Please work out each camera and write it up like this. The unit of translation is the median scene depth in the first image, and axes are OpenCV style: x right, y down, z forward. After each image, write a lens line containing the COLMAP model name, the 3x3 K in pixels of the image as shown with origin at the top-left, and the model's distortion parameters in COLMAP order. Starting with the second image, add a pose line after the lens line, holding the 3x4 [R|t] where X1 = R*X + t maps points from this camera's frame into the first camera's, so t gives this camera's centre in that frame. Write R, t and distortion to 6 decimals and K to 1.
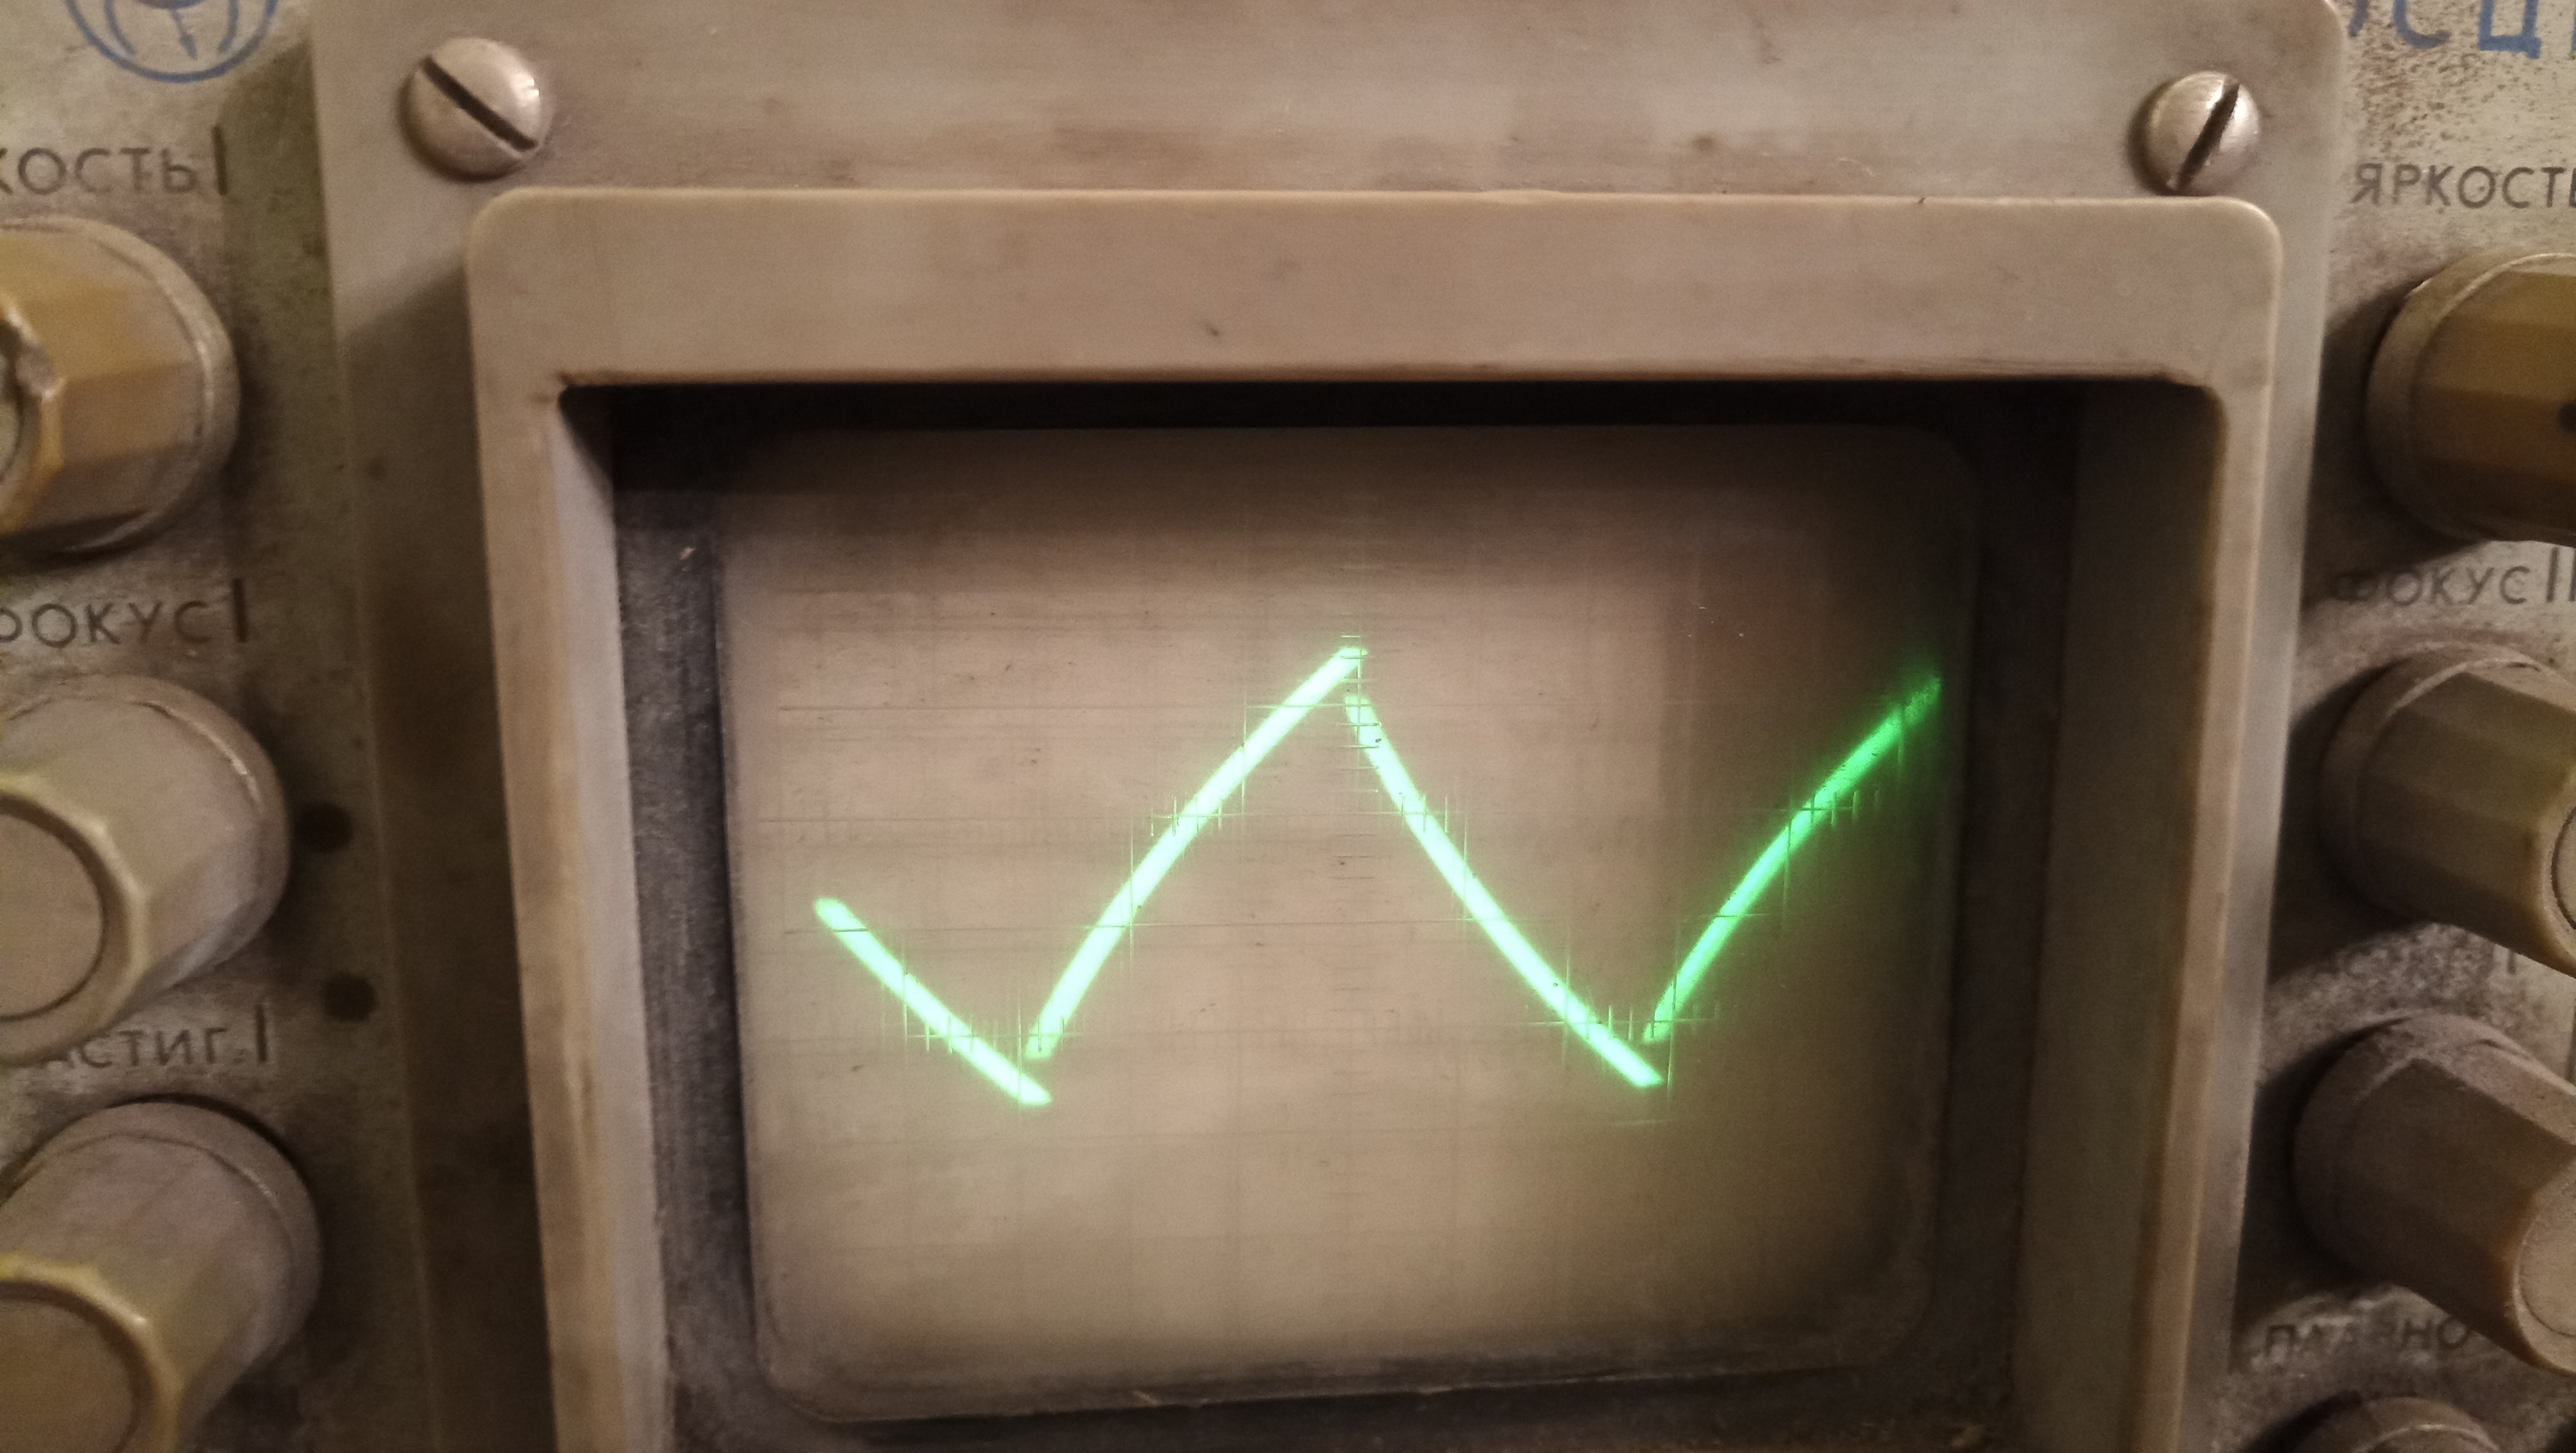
lens RADIAL K [[2173.2, 0, 1288.0], [0, 2173.2, 726.5], [0, 0, 1]] dist [-0.000198, -0.011777]
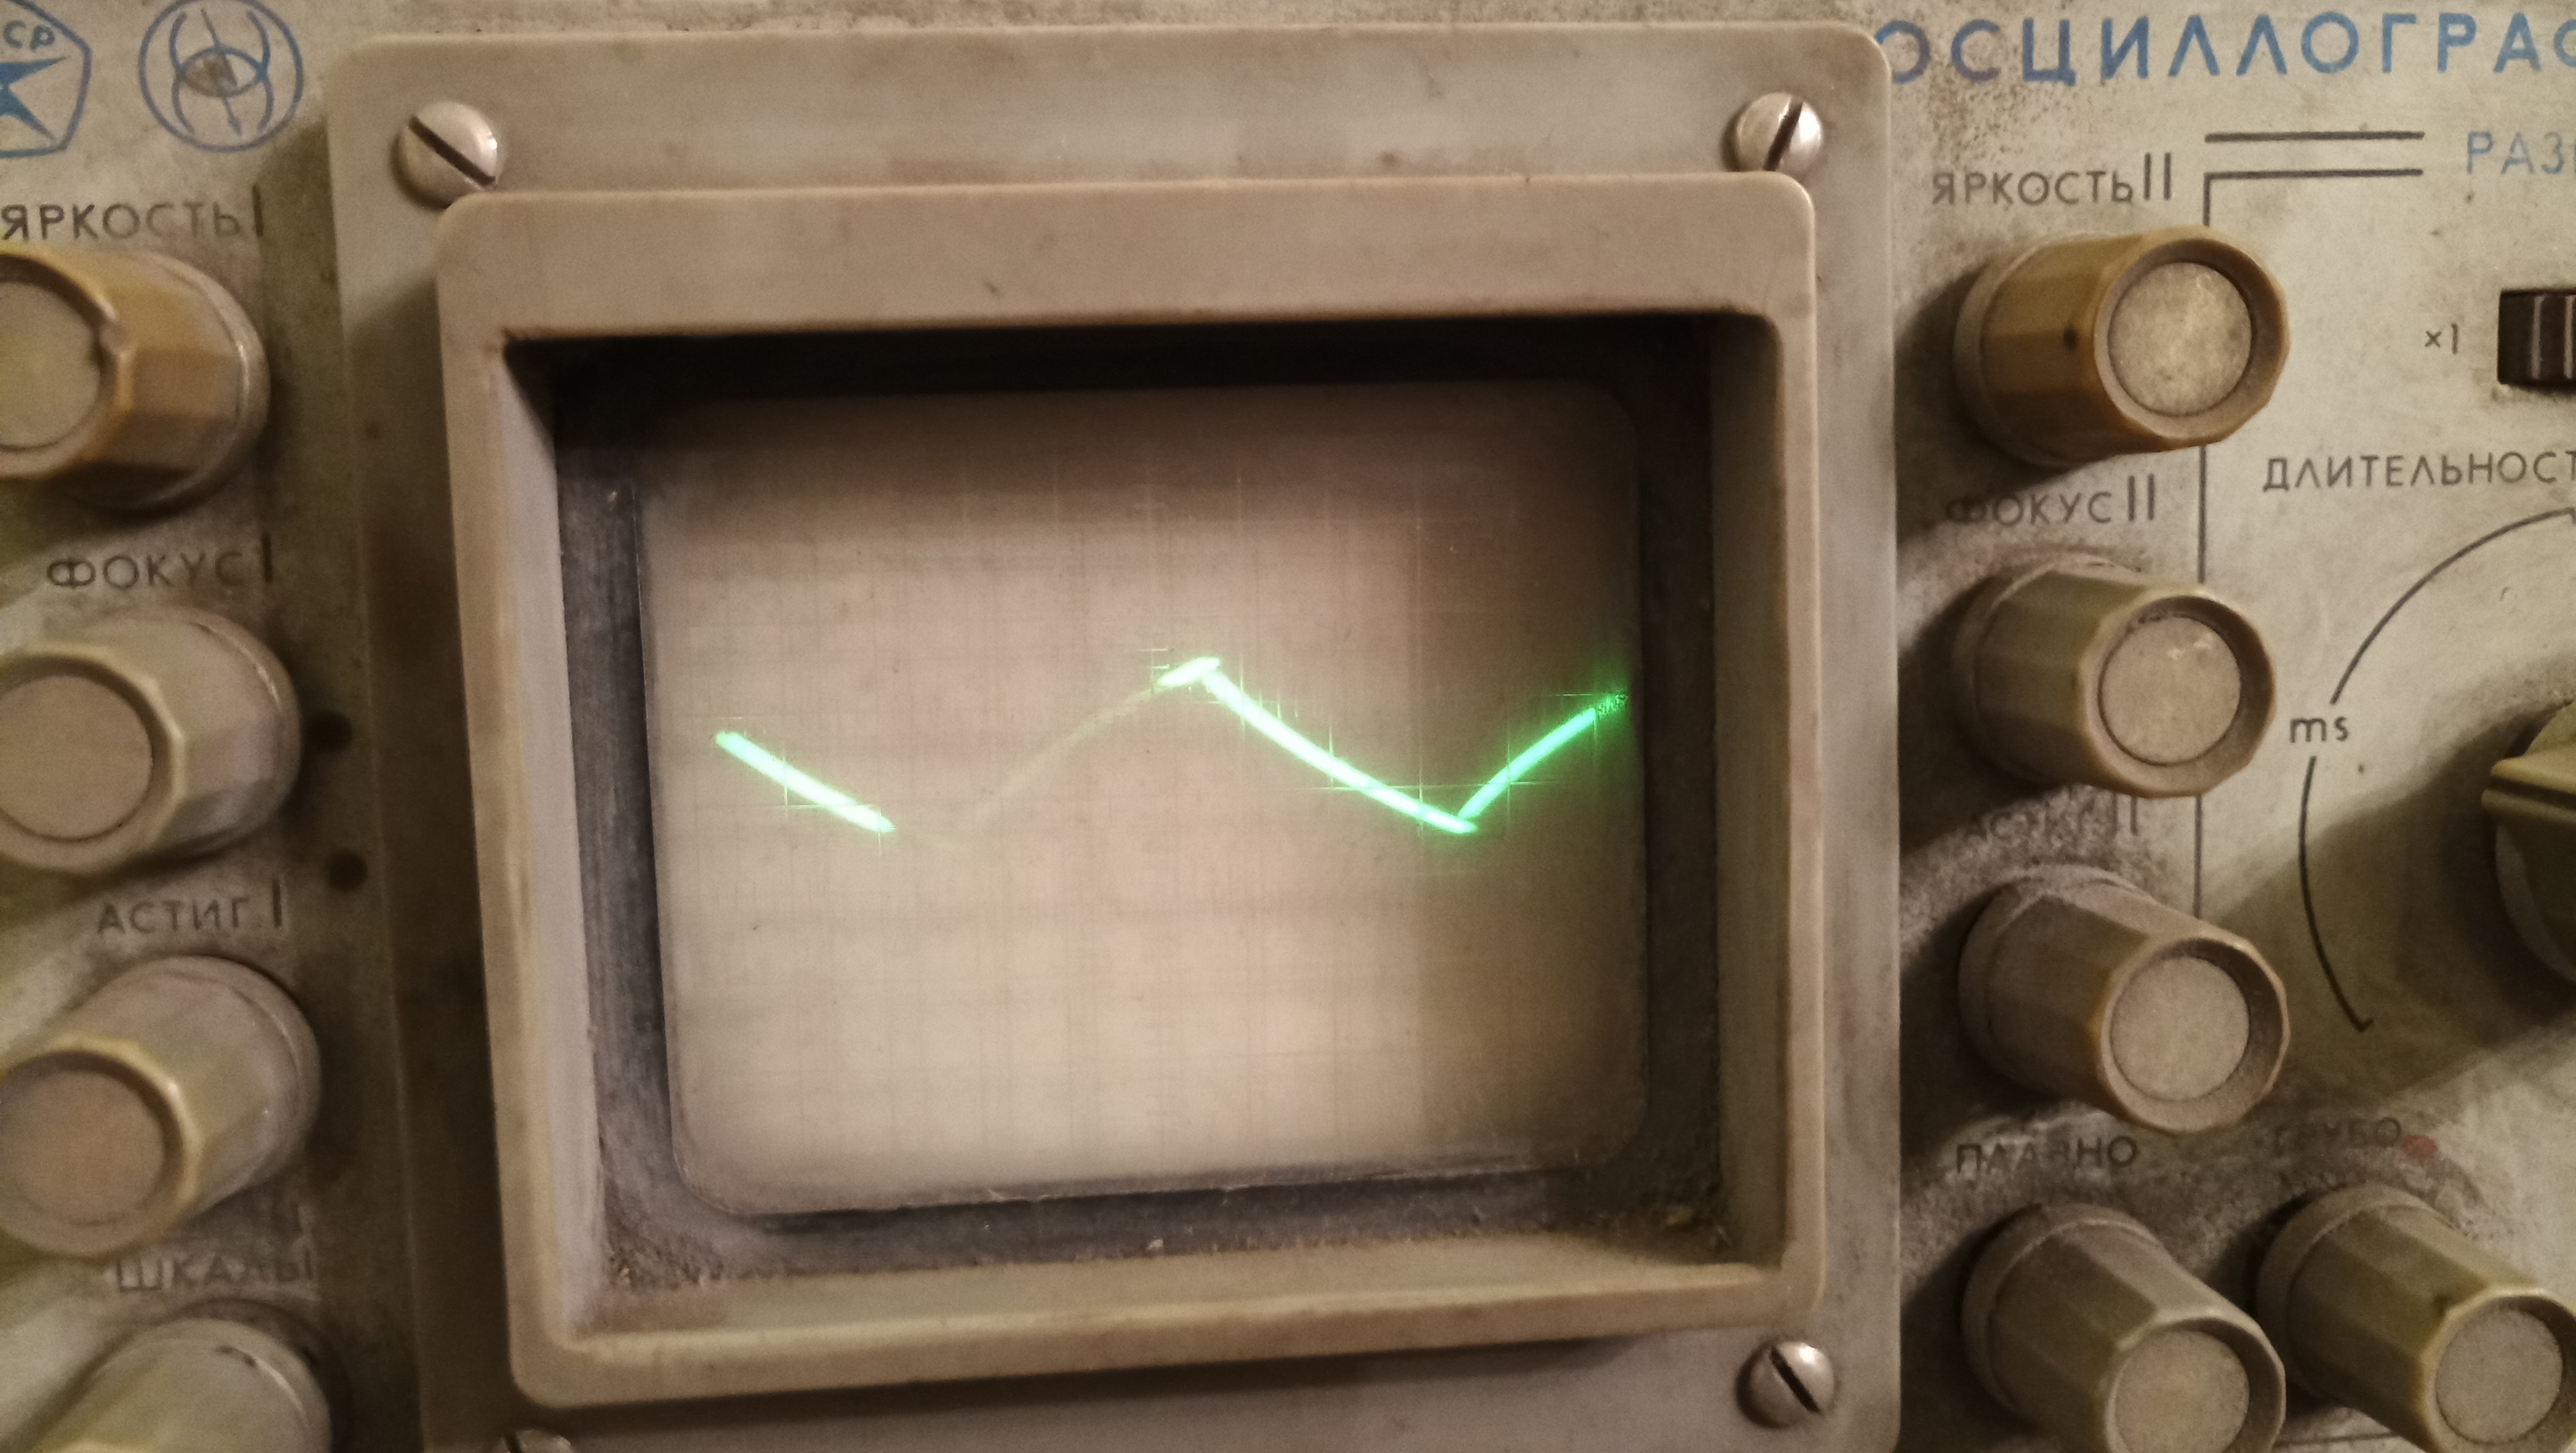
lens RADIAL K [[2171.9, 0, 1288.0], [0, 2171.9, 726.5], [0, 0, 1]] dist [0.013007, 0.005742]
pose [[0.999338, -0.029942, -0.020682, 0.138785], [0.027512, 0.993640, -0.109195, 0.197296], [0.023820, 0.108553, 0.993805, -0.244406]]
